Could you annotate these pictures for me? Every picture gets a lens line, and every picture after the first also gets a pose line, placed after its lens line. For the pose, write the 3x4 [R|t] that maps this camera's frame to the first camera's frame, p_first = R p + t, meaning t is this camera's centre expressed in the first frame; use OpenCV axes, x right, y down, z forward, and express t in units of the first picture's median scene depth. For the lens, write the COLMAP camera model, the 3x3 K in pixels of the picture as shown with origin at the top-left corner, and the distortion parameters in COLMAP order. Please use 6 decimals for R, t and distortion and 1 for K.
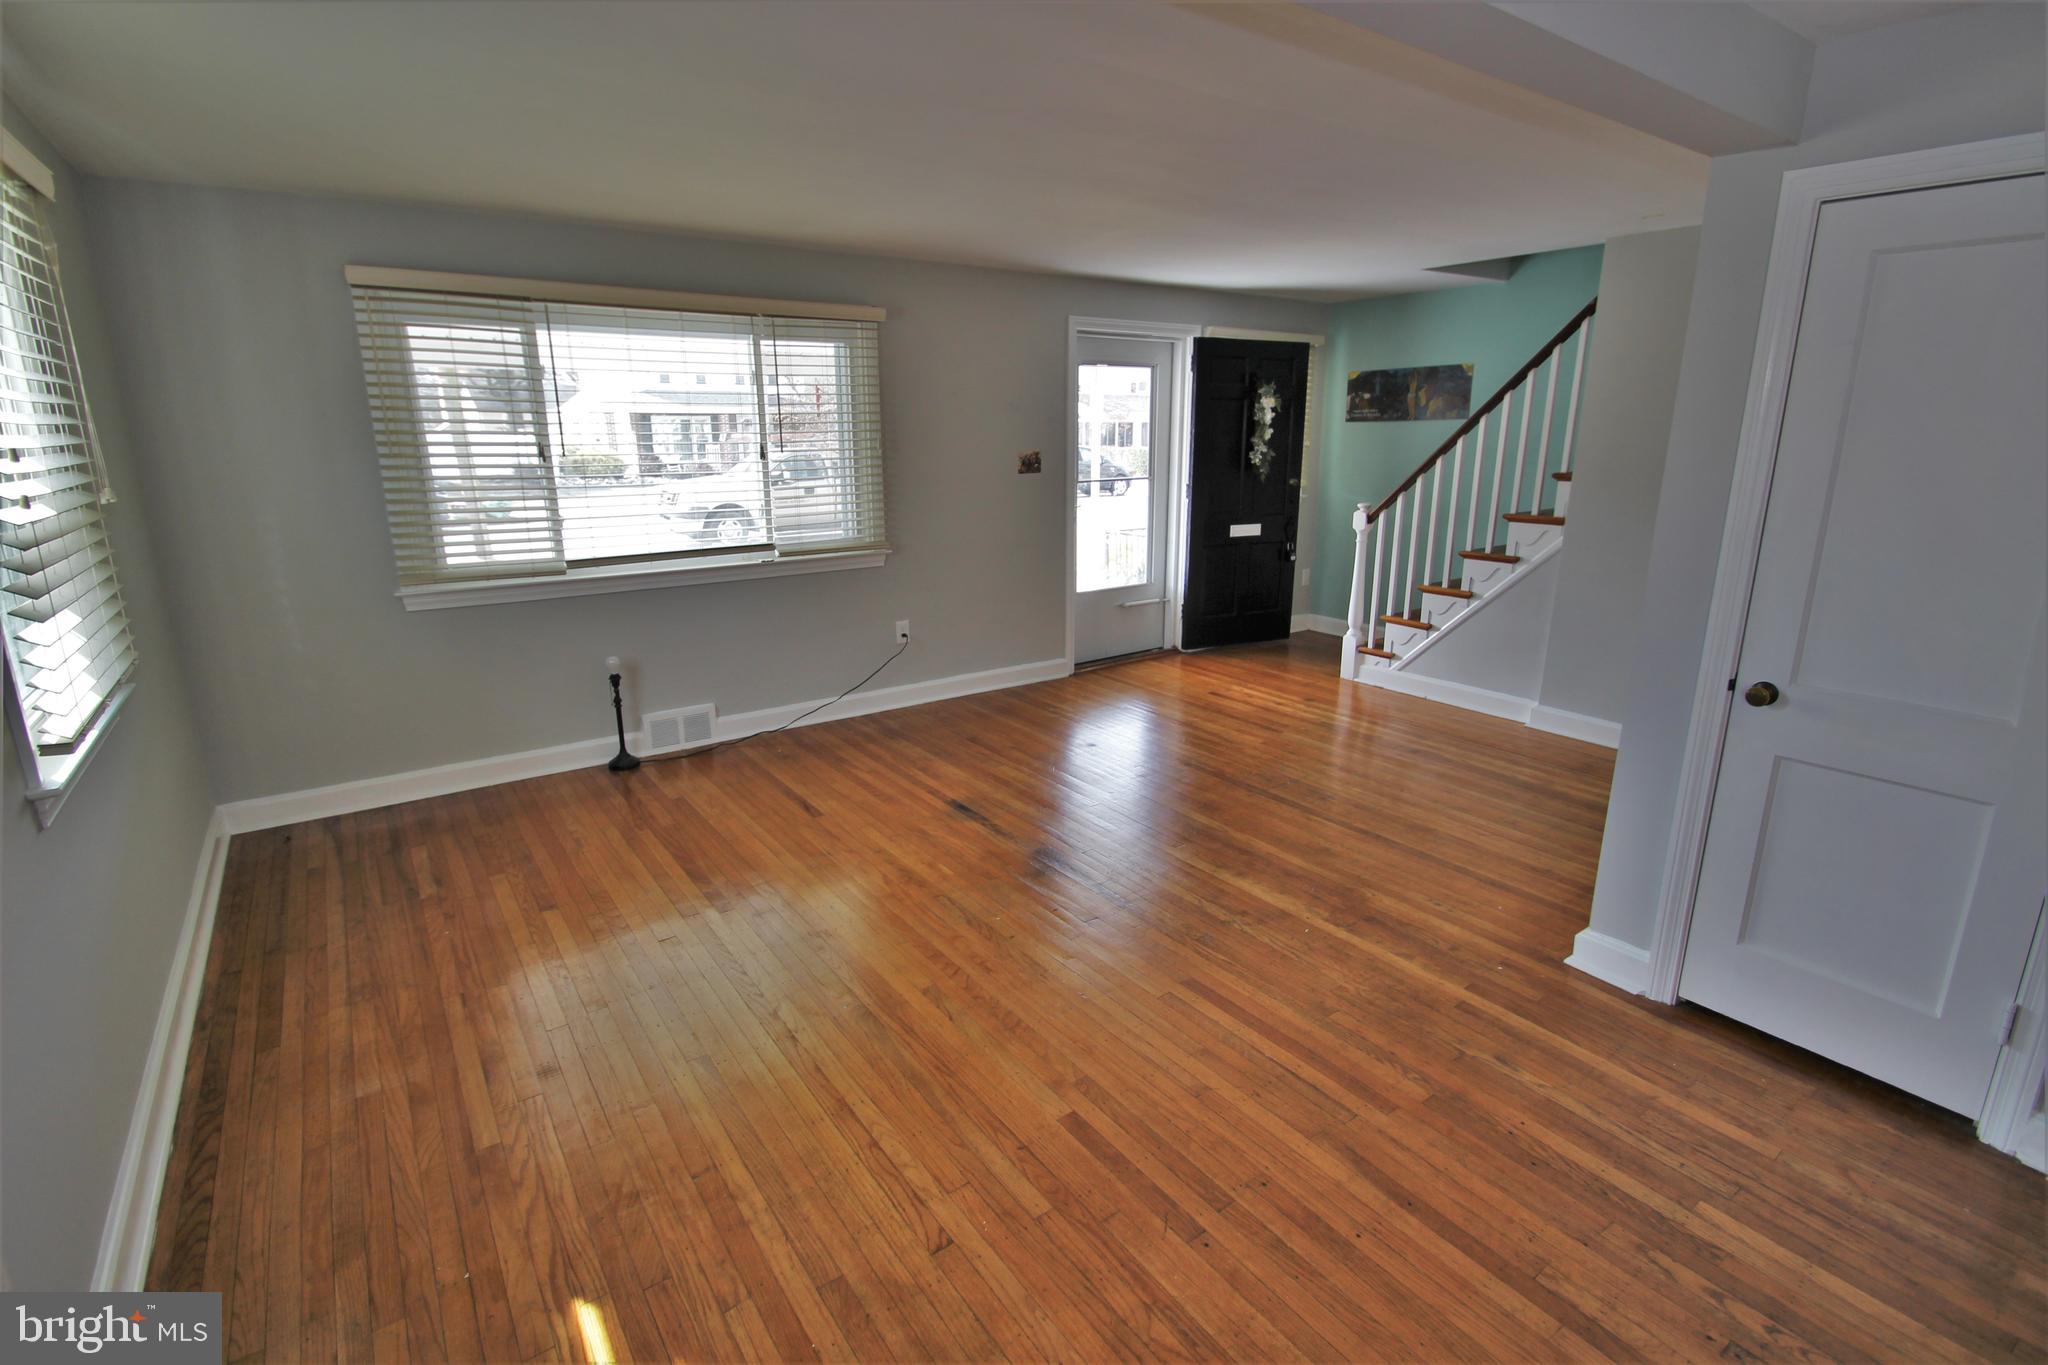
lens RADIAL K [[949.0, 0, 1014.2], [0, 949.0, 653.1], [0, 0, 1]] dist [0.011338, -0.014000]
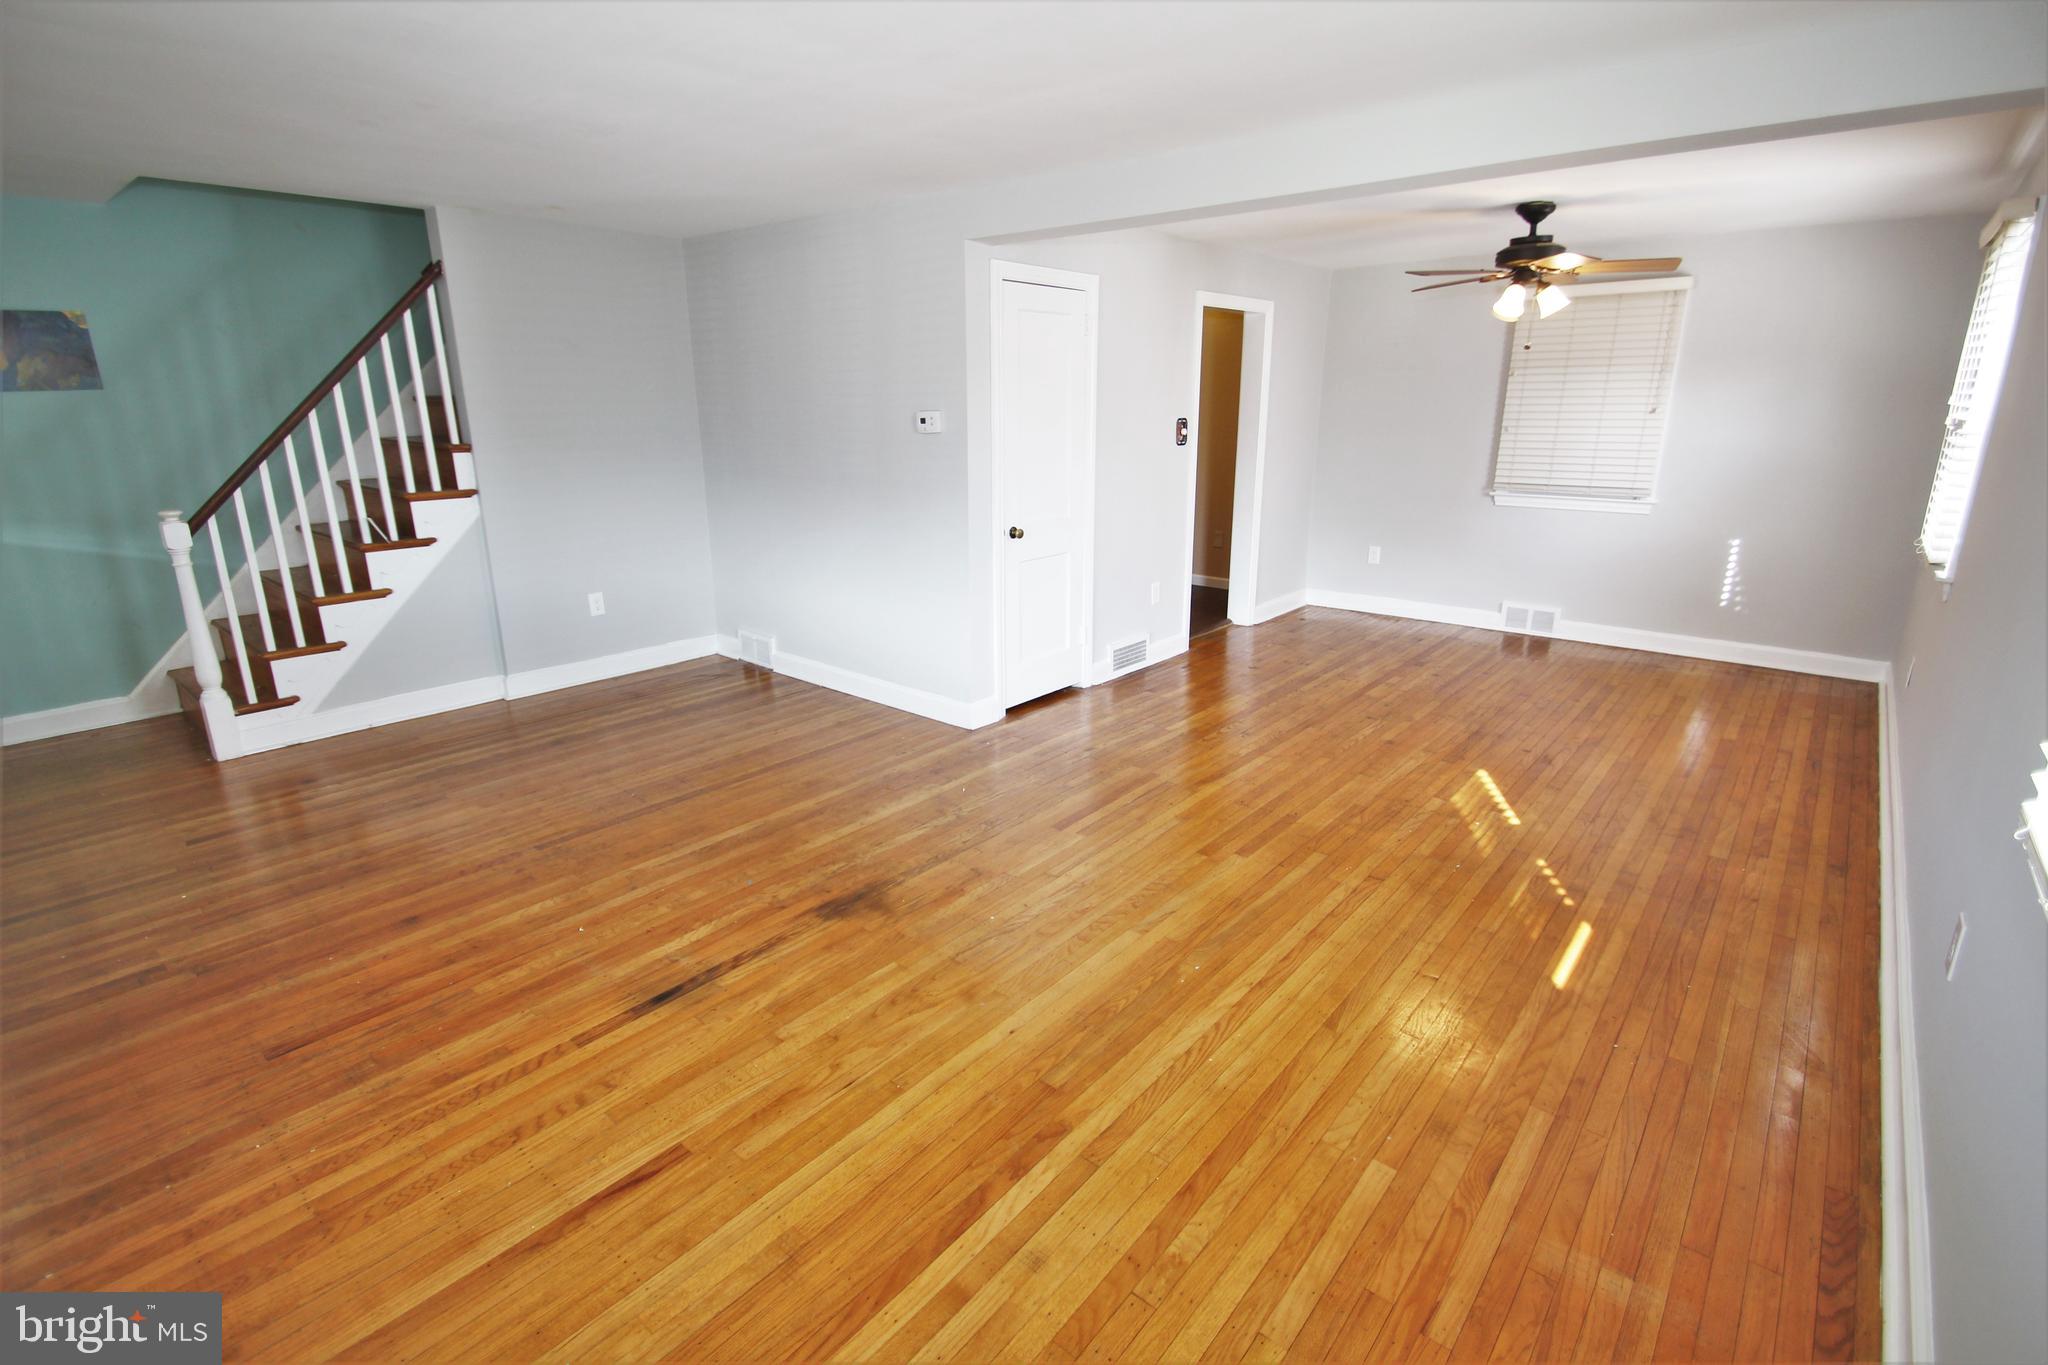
lens RADIAL K [[949.0, 0, 1018.3], [0, 949.0, 668.7], [0, 0, 1]] dist [0.011338, -0.014000]
pose [[-0.240552, -0.265461, 0.933630, -0.692884], [0.229331, 0.919098, 0.320416, -0.202615], [-0.943155, 0.291188, -0.160212, 0.868170]]
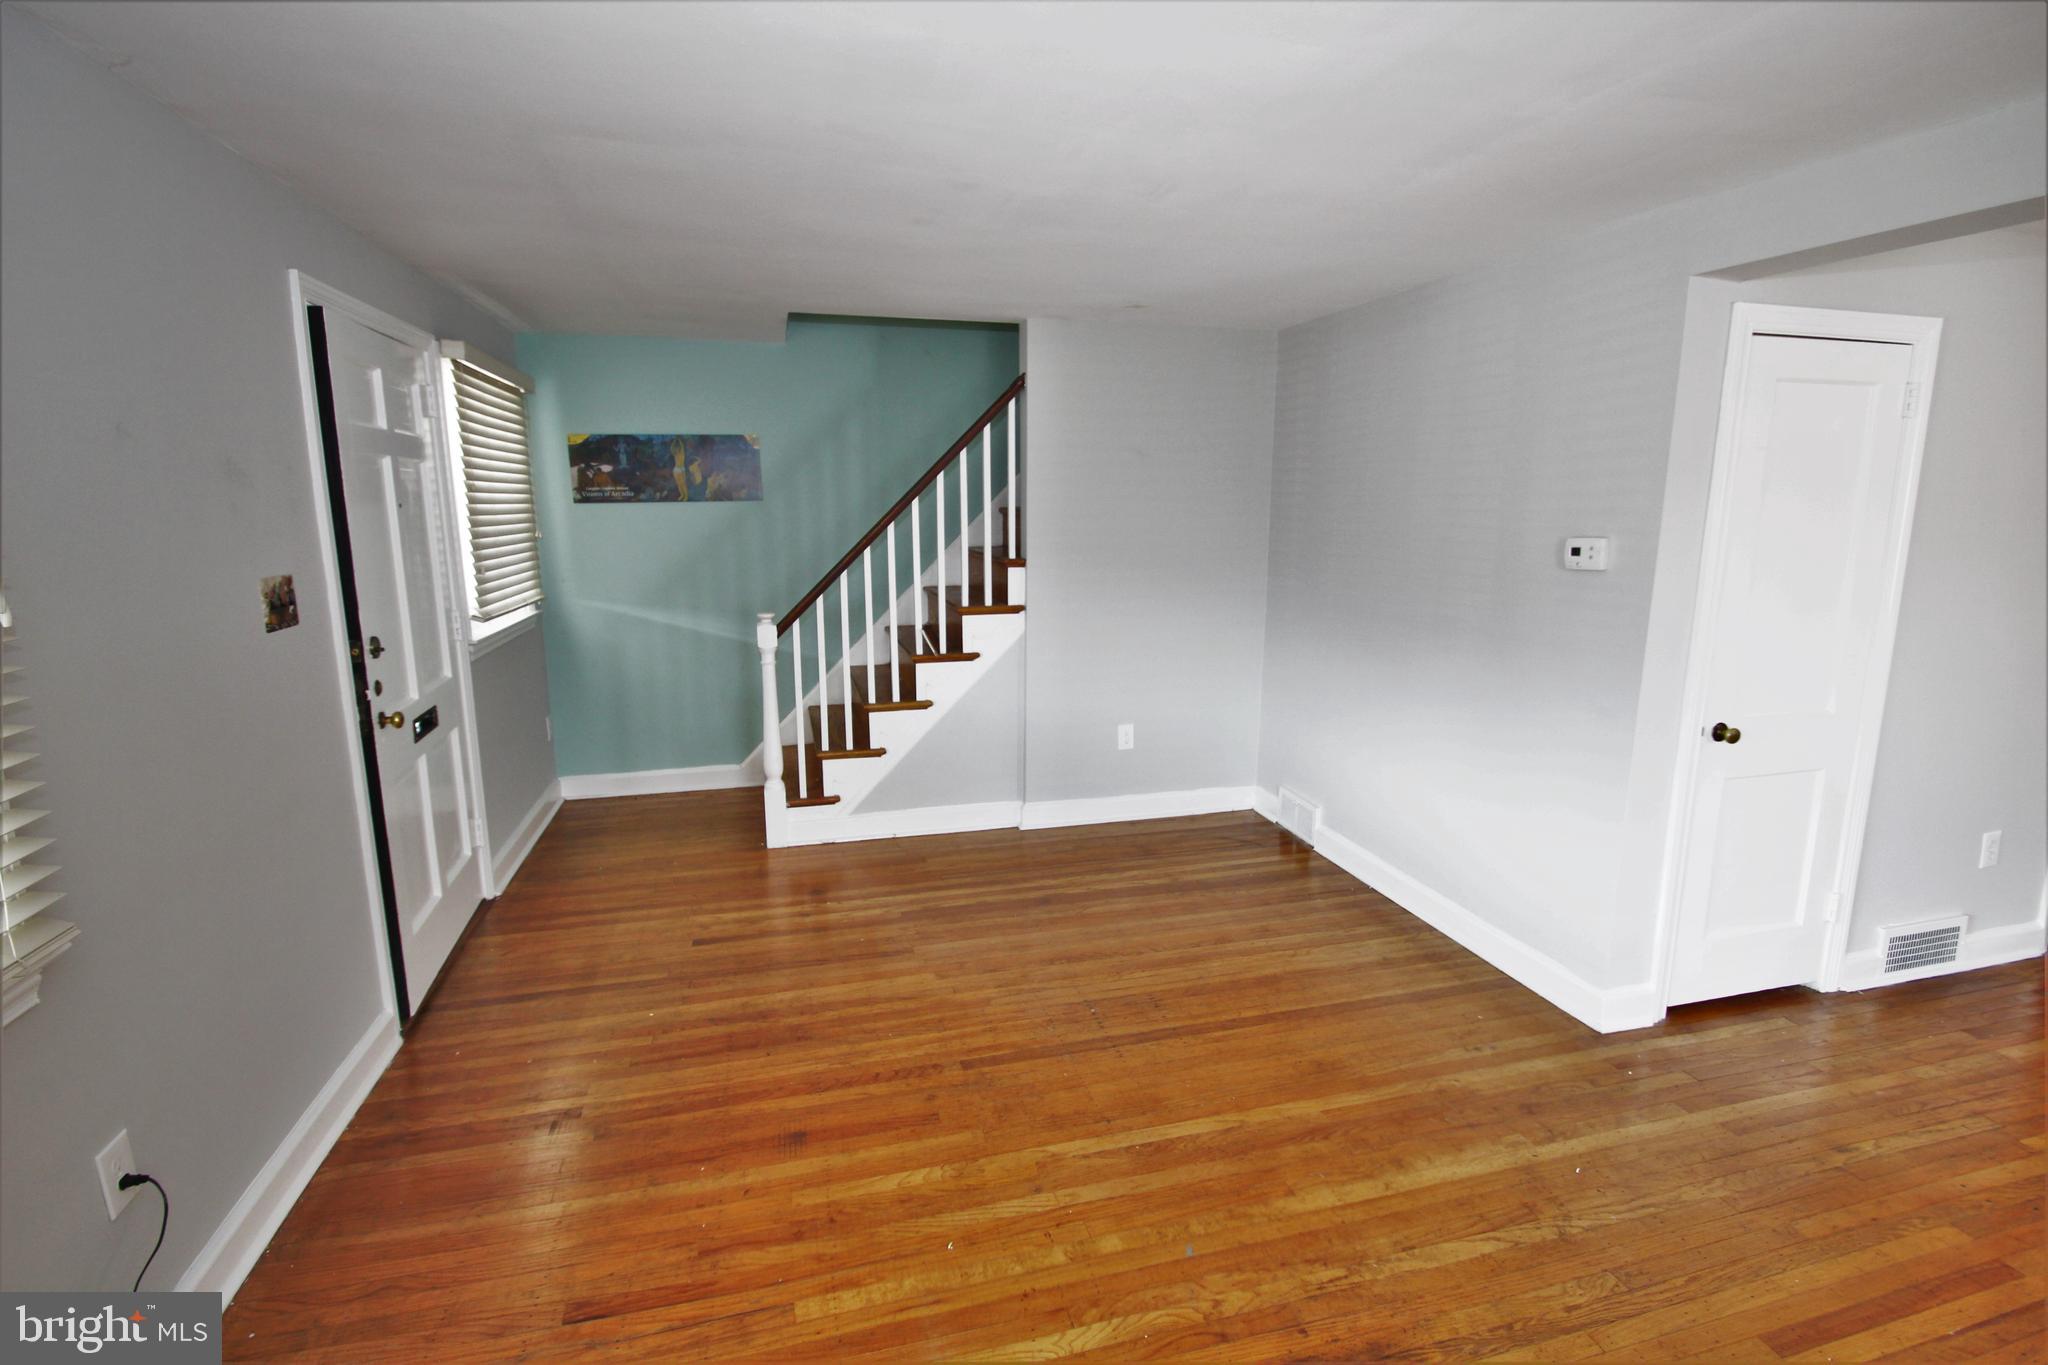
lens RADIAL K [[949.0, 0, 1027.7], [0, 949.0, 671.6], [0, 0, 1]] dist [0.011338, -0.014000]
pose [[0.352016, -0.164966, 0.921342, -0.385082], [0.218969, 0.971545, 0.090294, -0.208297], [-0.910021, 0.169960, 0.378122, 0.833221]]
